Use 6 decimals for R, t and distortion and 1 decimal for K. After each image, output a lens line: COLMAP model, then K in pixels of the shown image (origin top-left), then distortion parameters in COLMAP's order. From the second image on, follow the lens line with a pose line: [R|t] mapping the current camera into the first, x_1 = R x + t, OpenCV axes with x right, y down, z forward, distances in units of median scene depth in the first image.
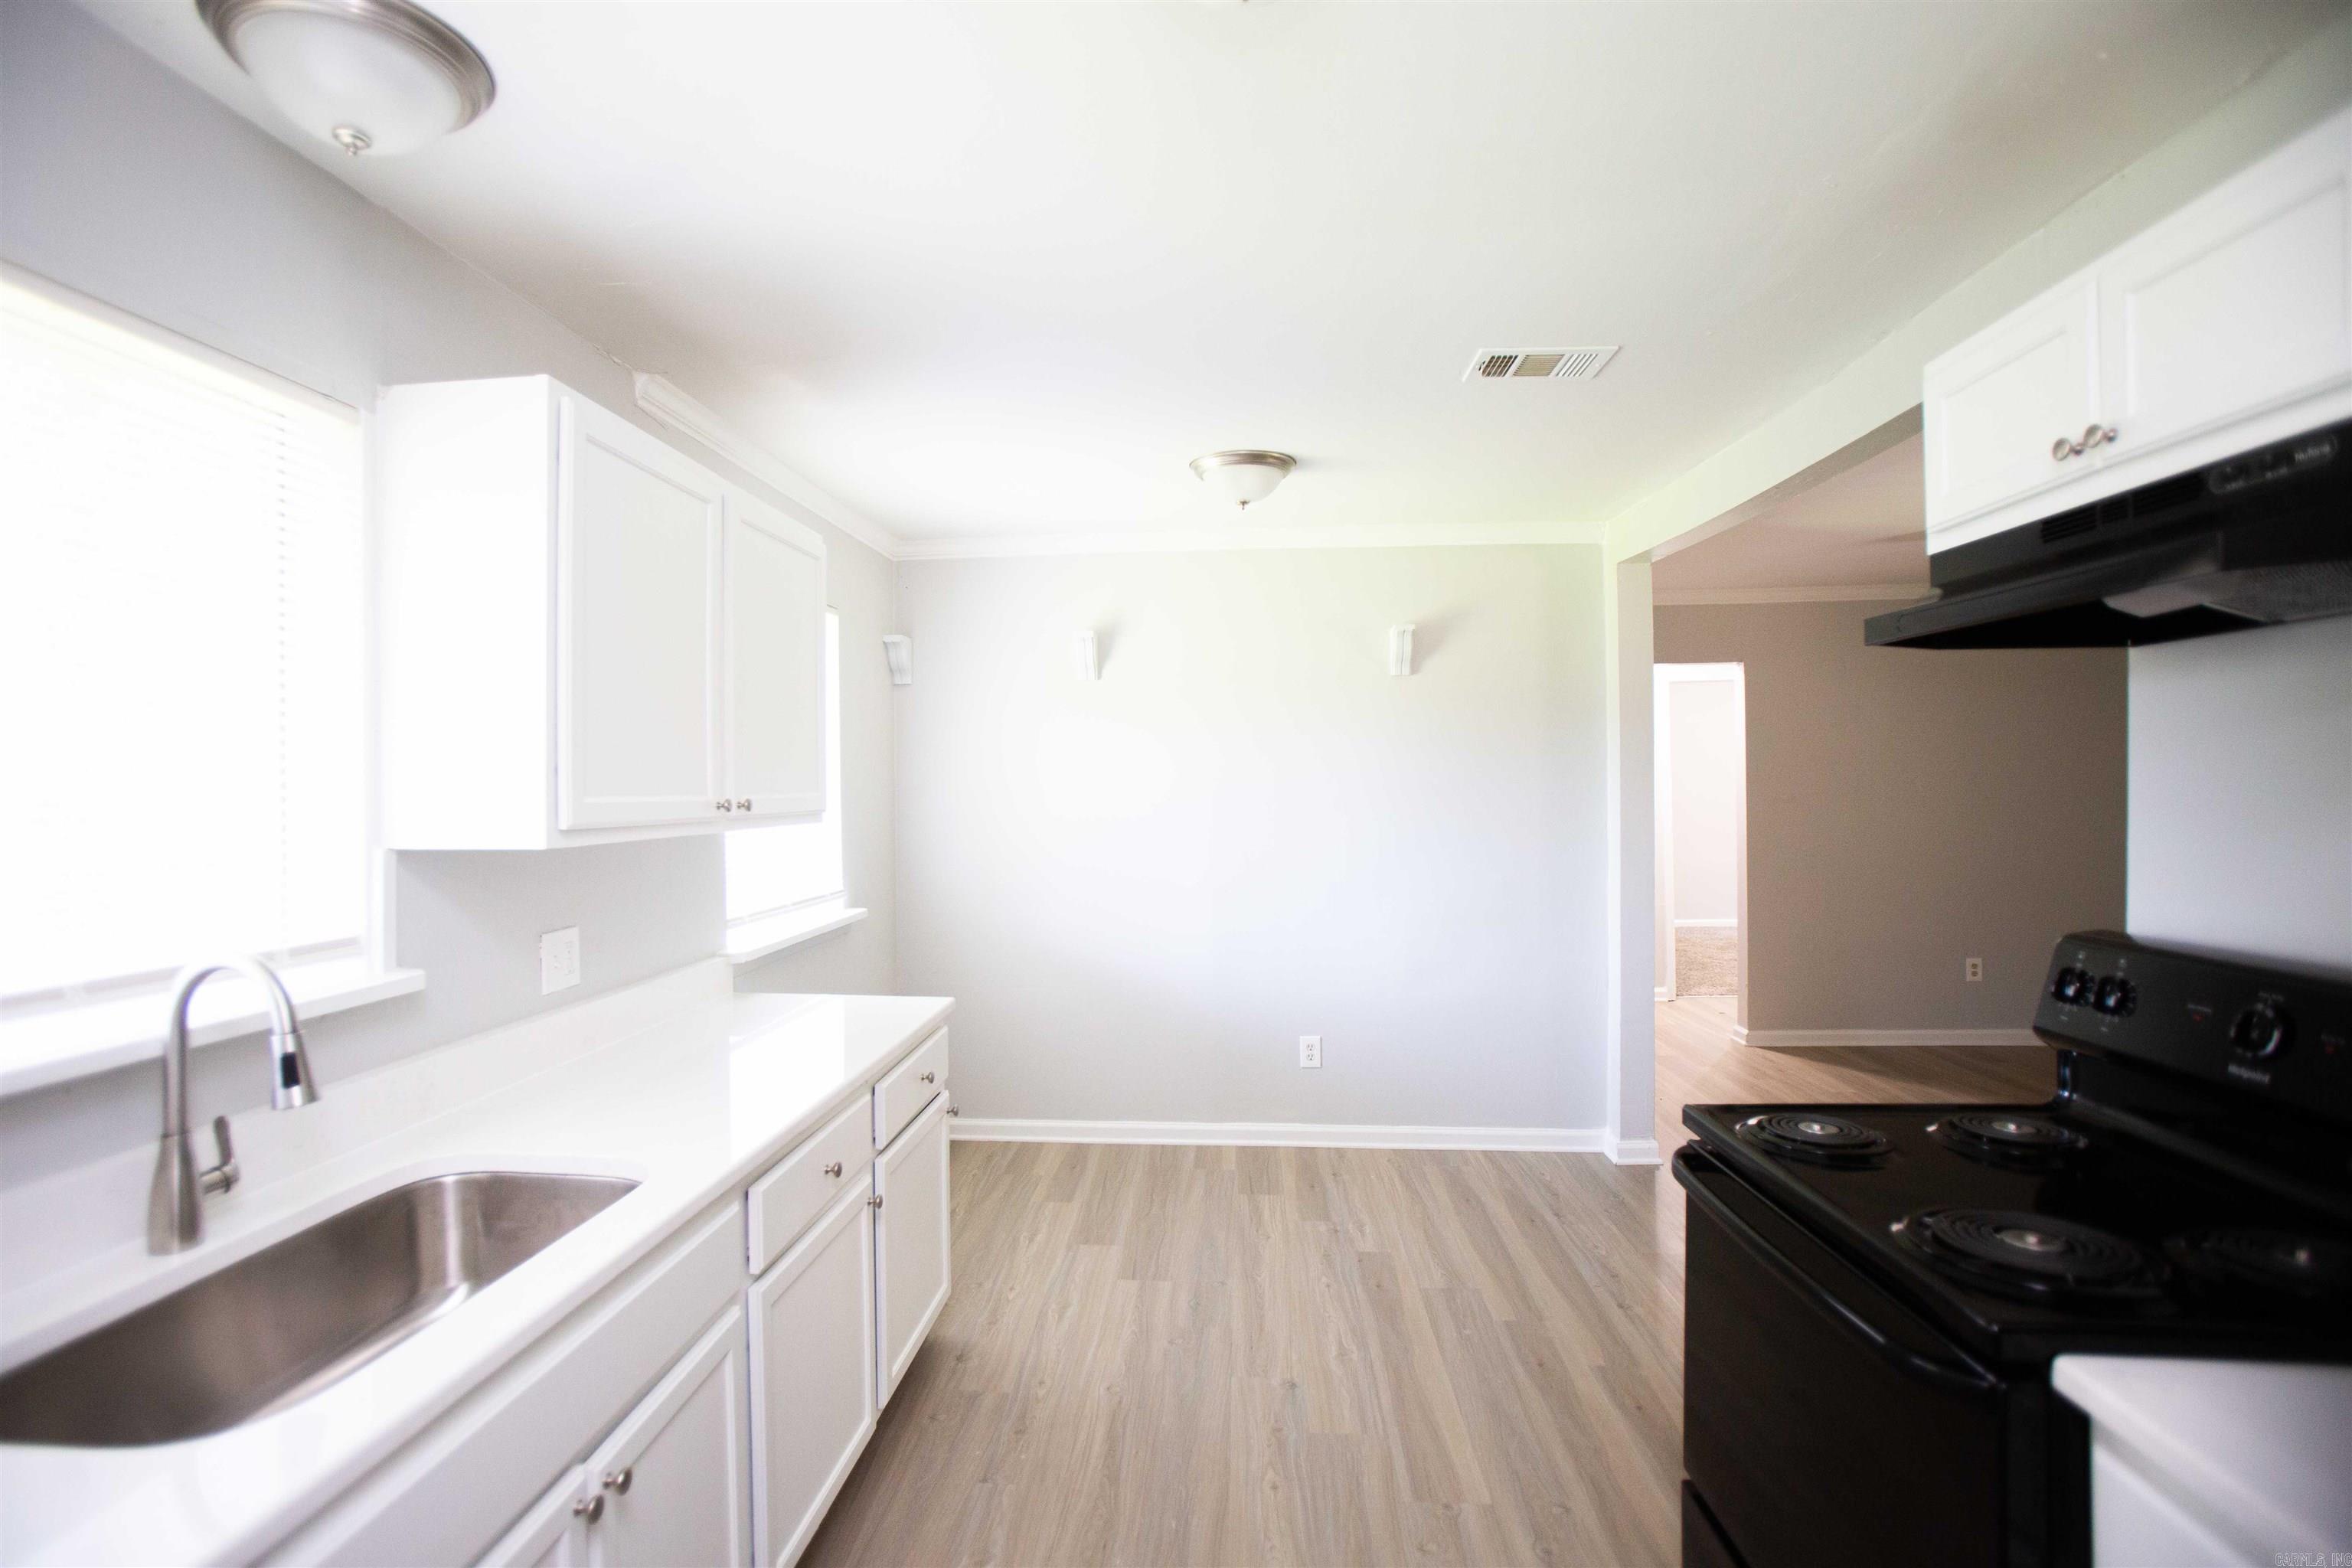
lens RADIAL K [[1161.0, 0, 1154.9], [0, 1161.0, 779.5], [0, 0, 1]] dist [-0.078114, 0.031808]
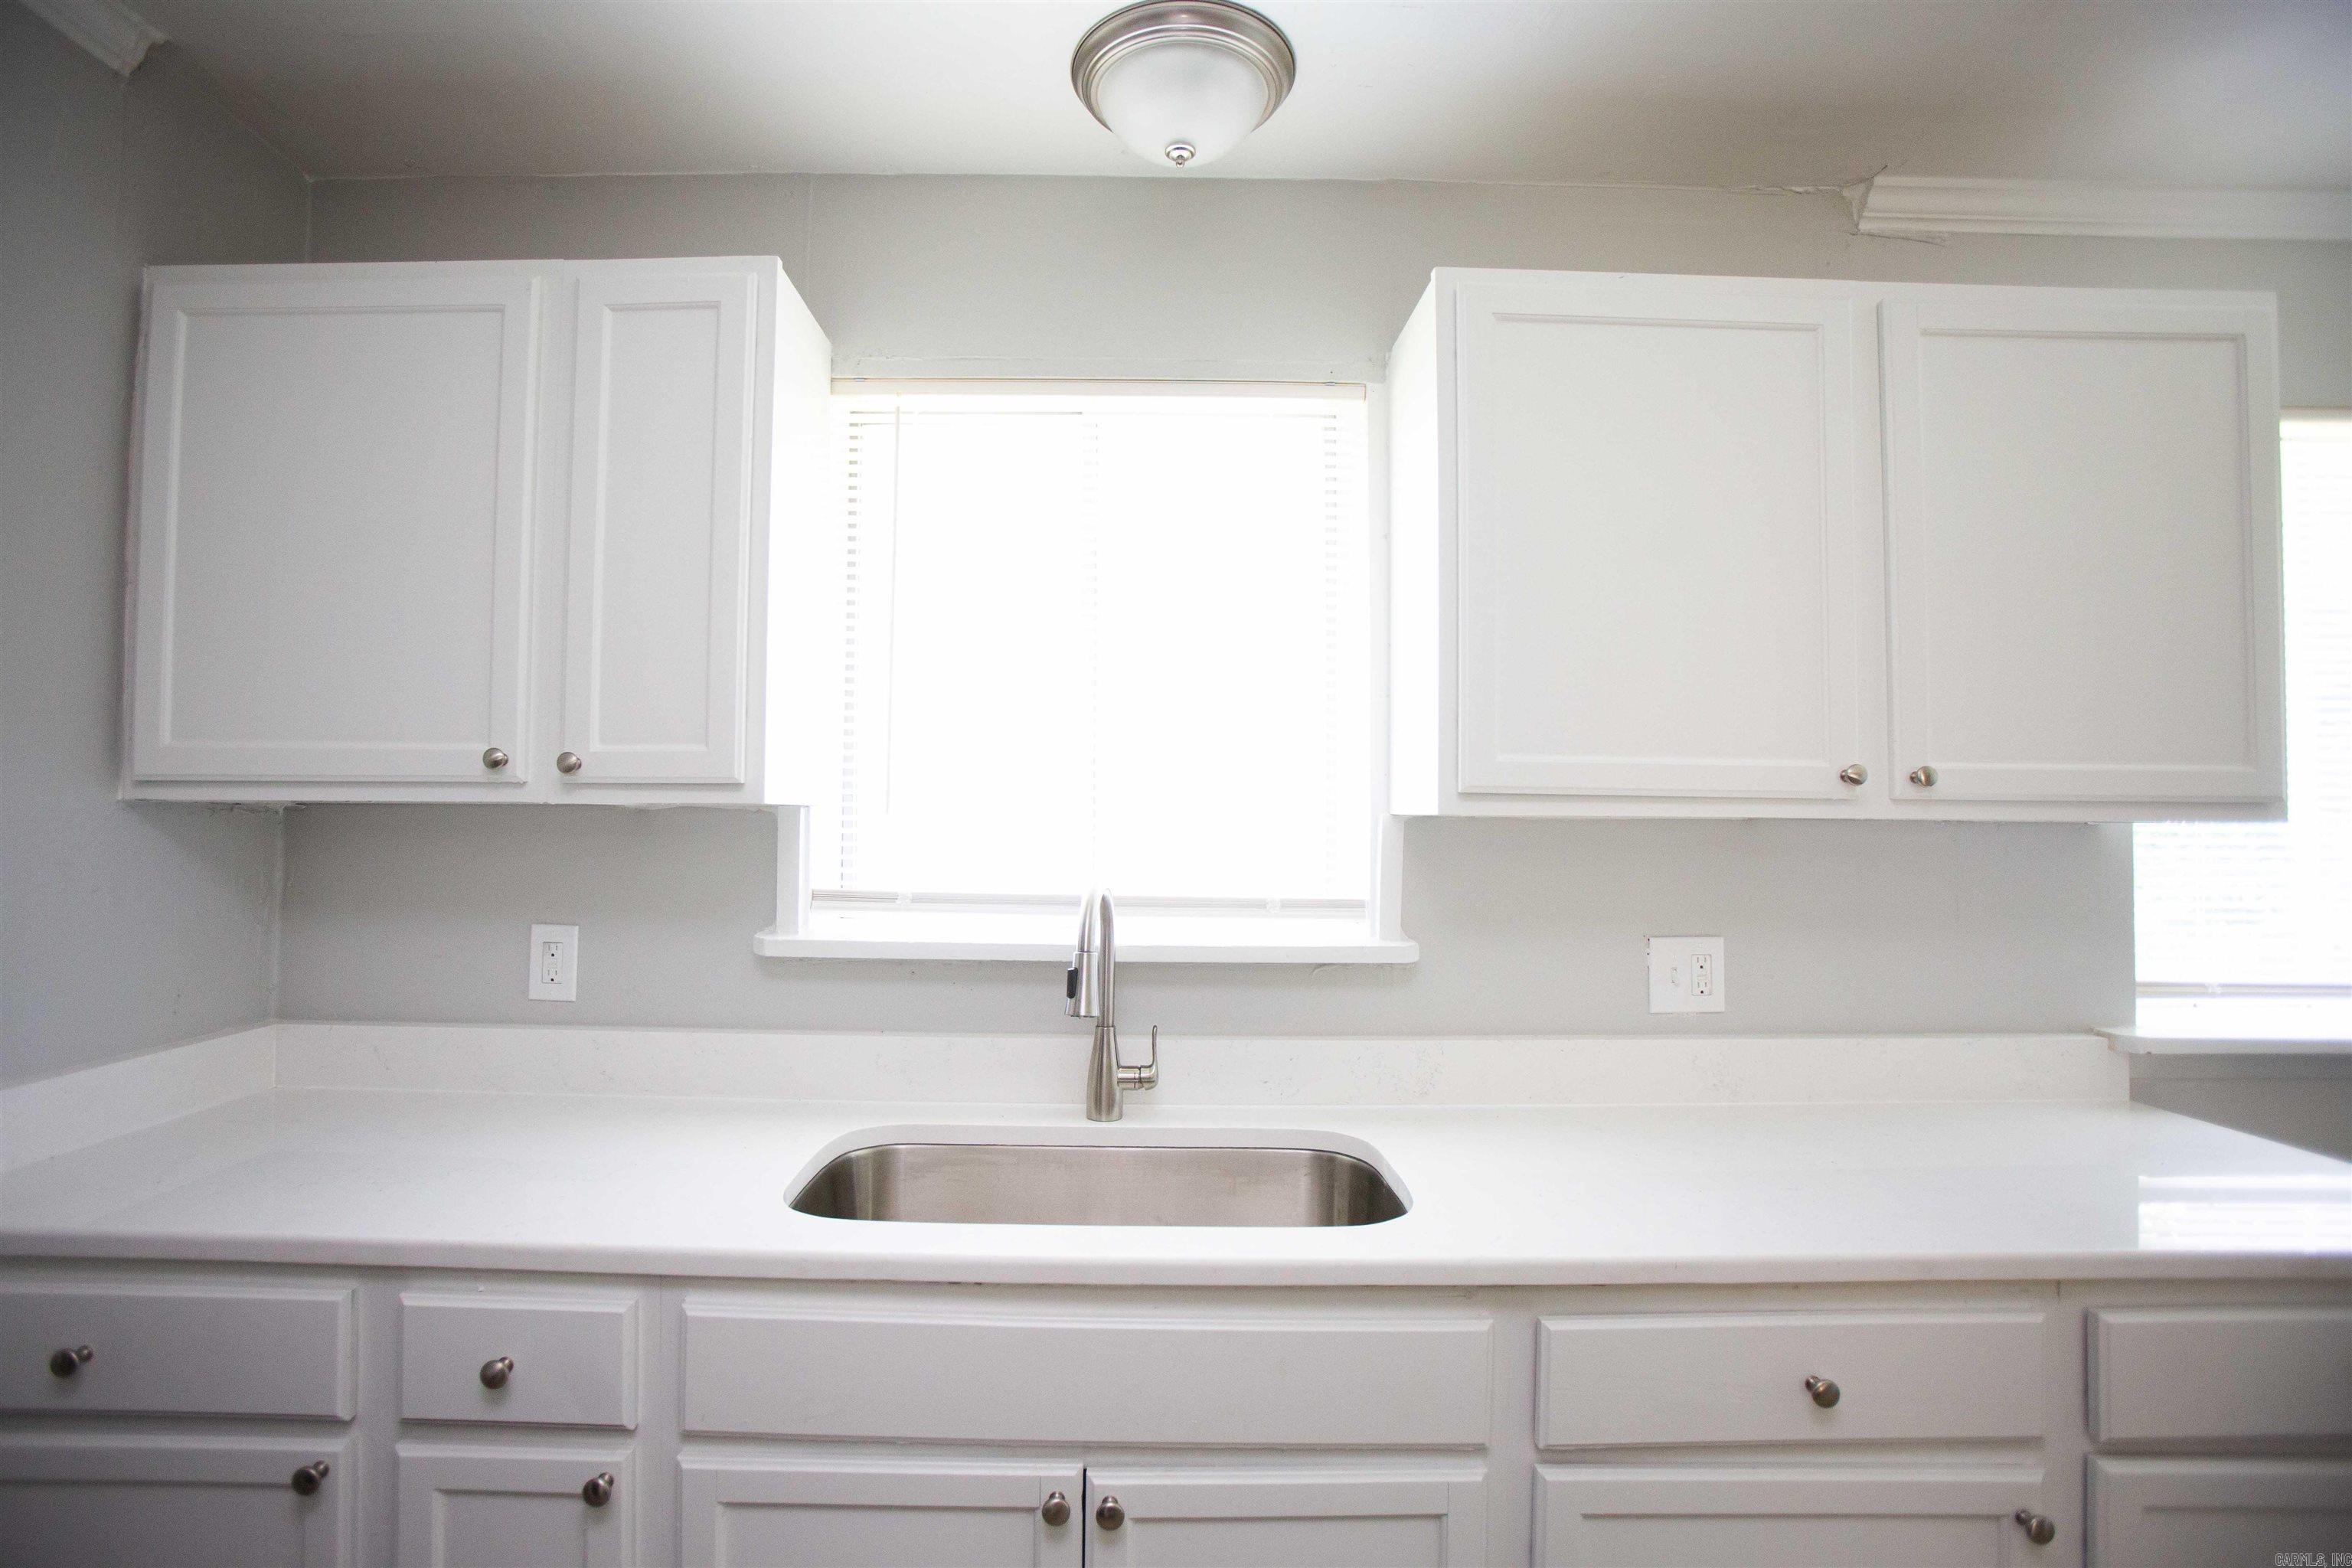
lens RADIAL K [[1161.0, 0, 1154.9], [0, 1161.0, 779.5], [0, 0, 1]] dist [-0.078114, 0.031808]
pose [[0.057670, -0.019509, -0.998145, 0.194654], [-0.005984, 0.999784, -0.019887, 0.032509], [0.998318, 0.007120, 0.057540, 0.461756]]
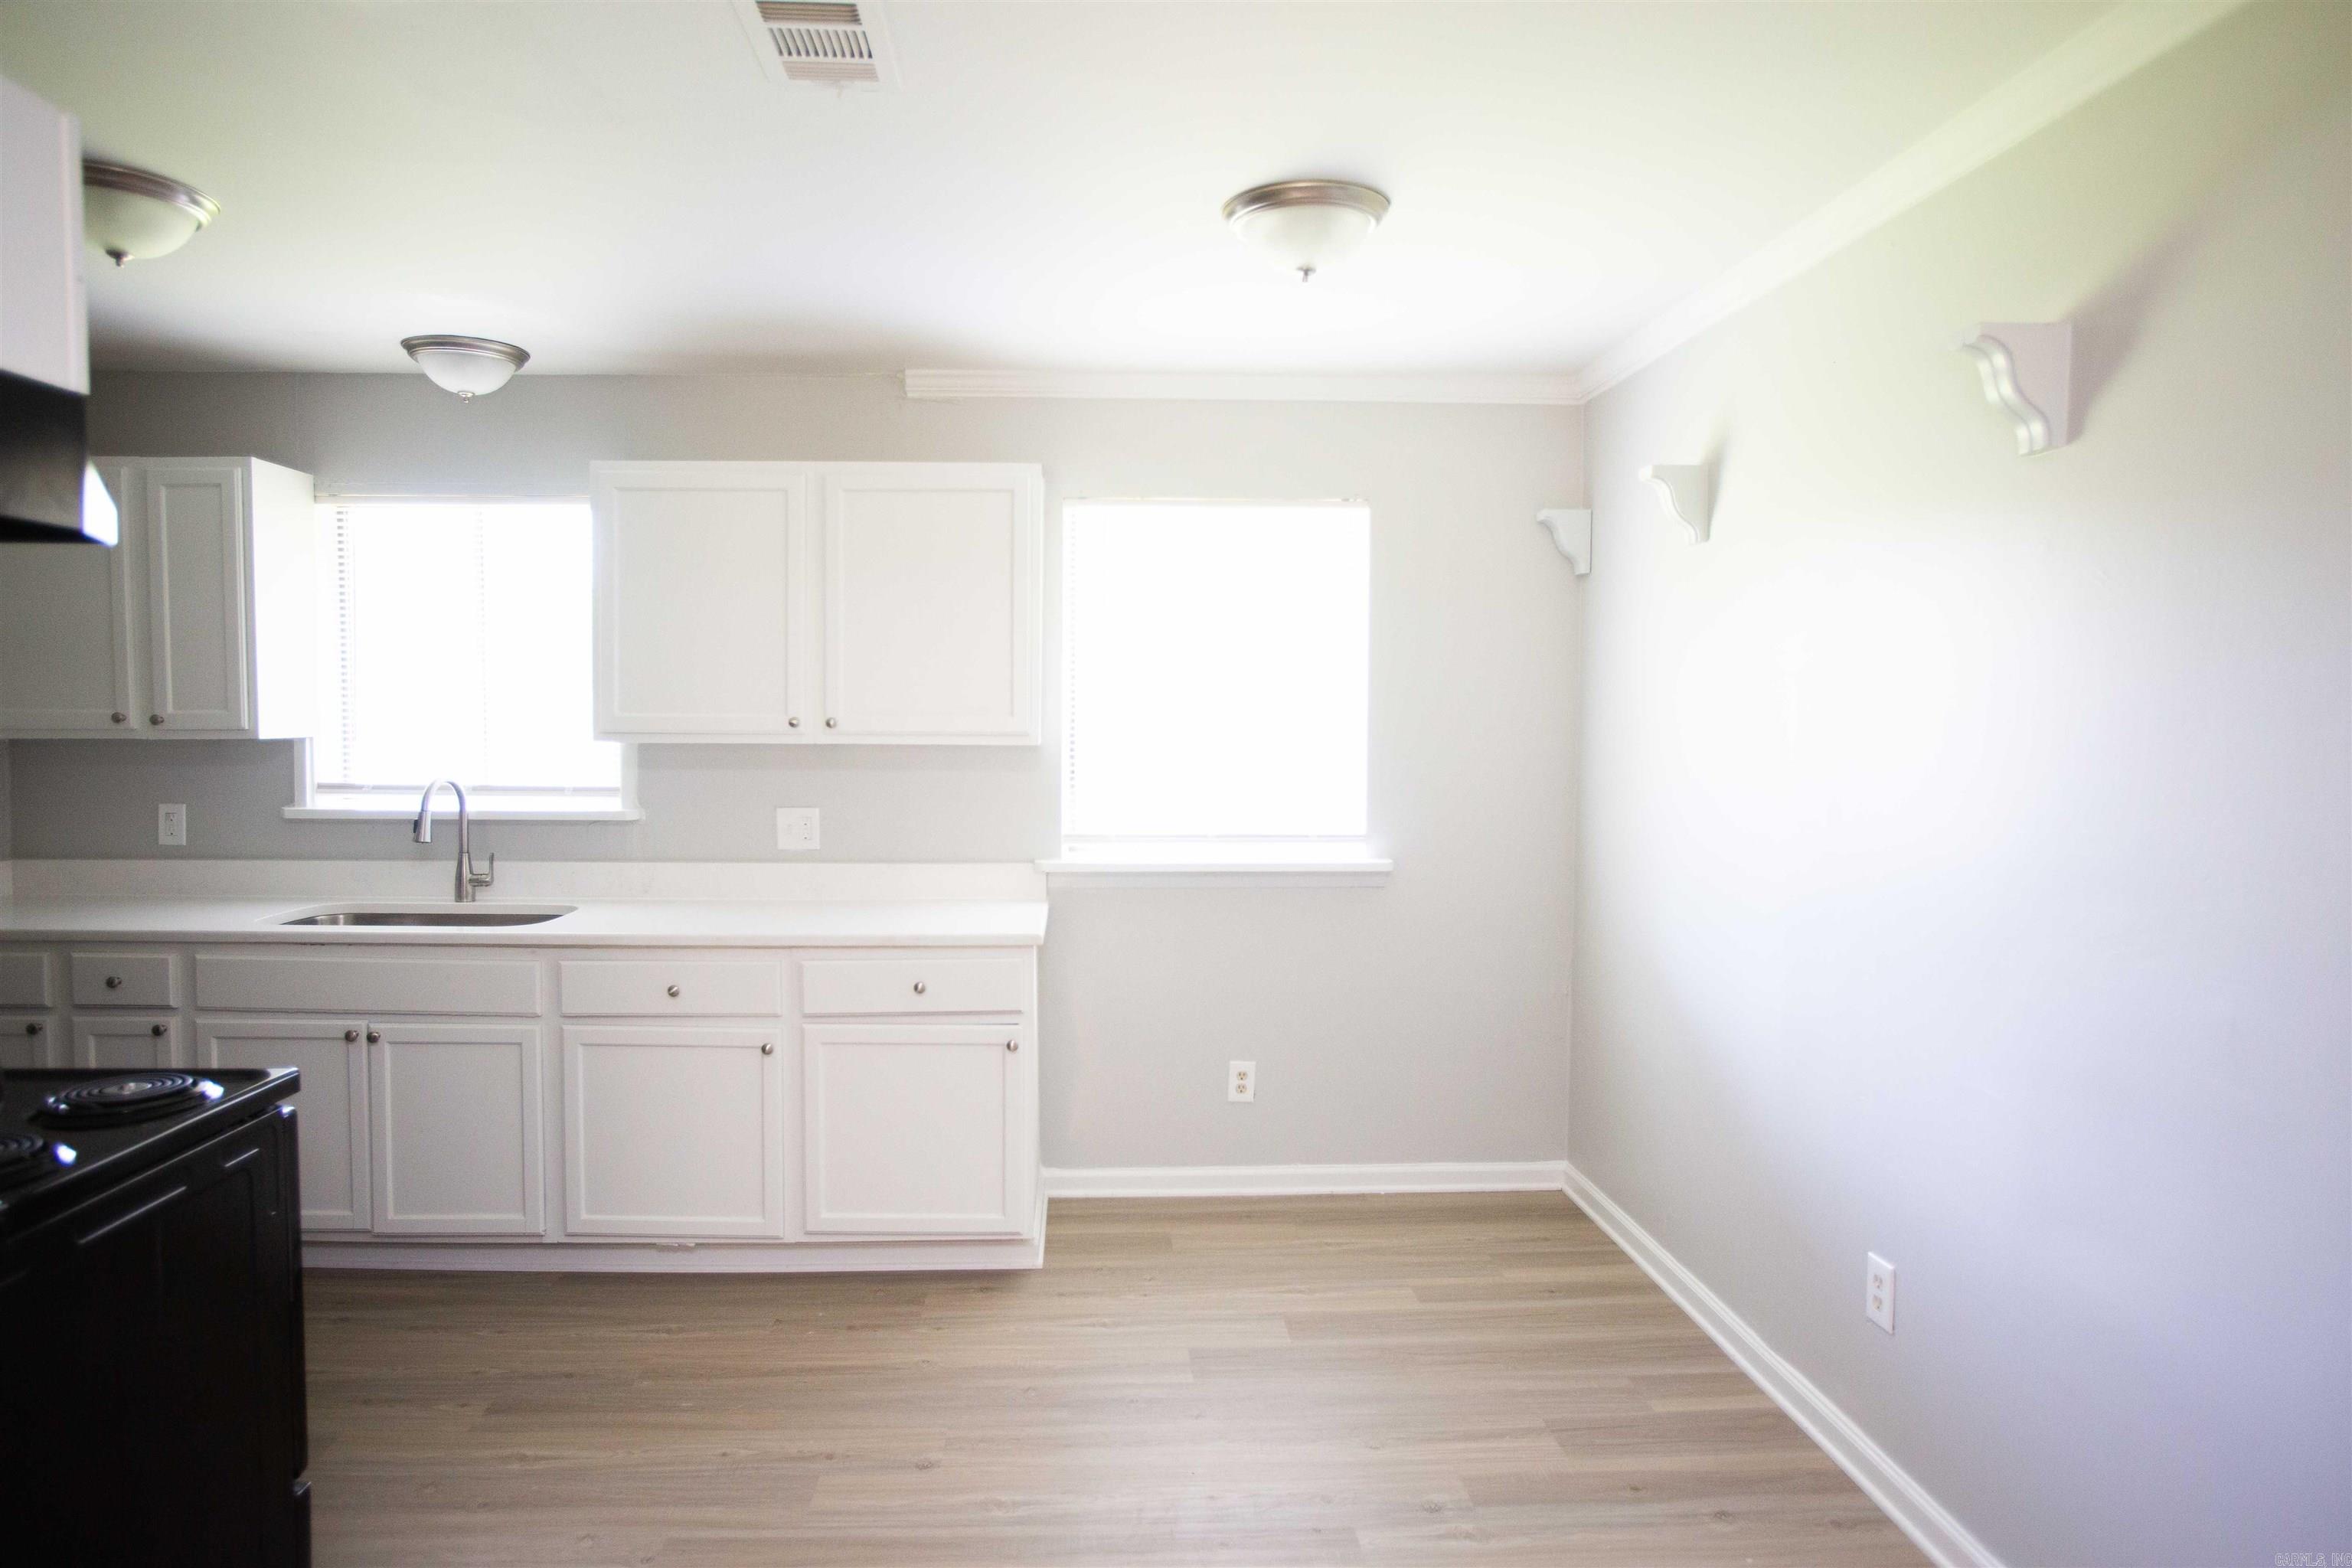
lens RADIAL K [[1669.3, 0, 1375.9], [0, 1669.3, 772.2], [0, 0, 1]] dist [-0.036252, 0.002482]
pose [[0.097815, 0.047169, -0.994086, 1.297550], [-0.004548, 0.998887, 0.046950, -0.011323], [0.995194, -0.000072, 0.097921, 1.213028]]
